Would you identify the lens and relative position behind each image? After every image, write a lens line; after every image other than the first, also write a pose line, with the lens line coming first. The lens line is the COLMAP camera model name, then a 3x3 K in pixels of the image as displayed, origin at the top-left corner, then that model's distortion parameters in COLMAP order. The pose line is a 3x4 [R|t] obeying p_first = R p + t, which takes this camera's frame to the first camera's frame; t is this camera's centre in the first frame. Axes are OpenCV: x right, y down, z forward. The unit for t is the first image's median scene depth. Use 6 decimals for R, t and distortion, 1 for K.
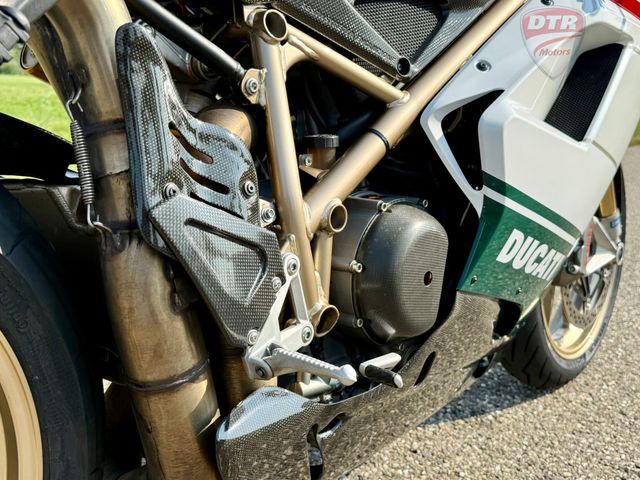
lens RADIAL K [[706.1, 0, 316.0], [0, 706.1, 241.1], [0, 0, 1]] dist [0.050208, 0.000000]
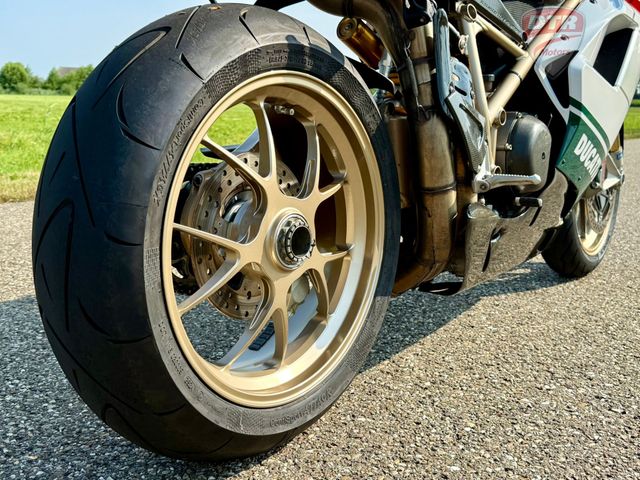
lens RADIAL K [[706.1, 0, 316.1], [0, 706.1, 246.1], [0, 0, 1]] dist [0.050208, 0.000000]
pose [[0.997746, -0.027890, 0.061038, -0.524936], [0.028506, 0.999551, -0.009251, 0.278103], [-0.060753, 0.010970, 0.998093, -0.736875]]
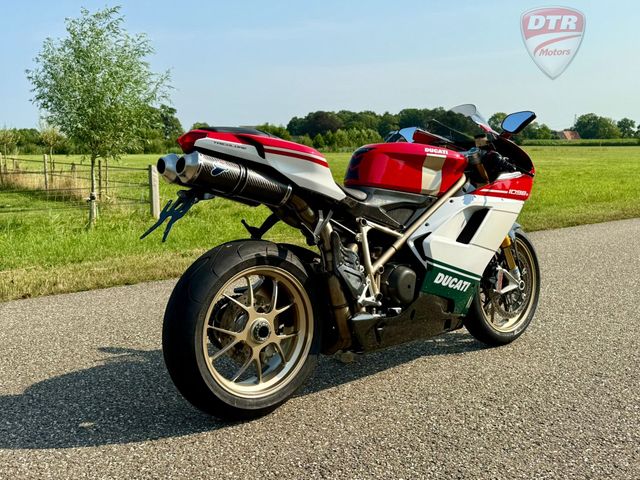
lens RADIAL K [[706.1, 0, 317.6], [0, 706.1, 232.5], [0, 0, 1]] dist [0.050208, 0.000000]
pose [[0.985578, -0.024198, -0.167486, 0.307926], [0.008105, 0.995338, -0.096112, 0.120444], [0.169030, 0.093368, 0.981178, -2.593500]]
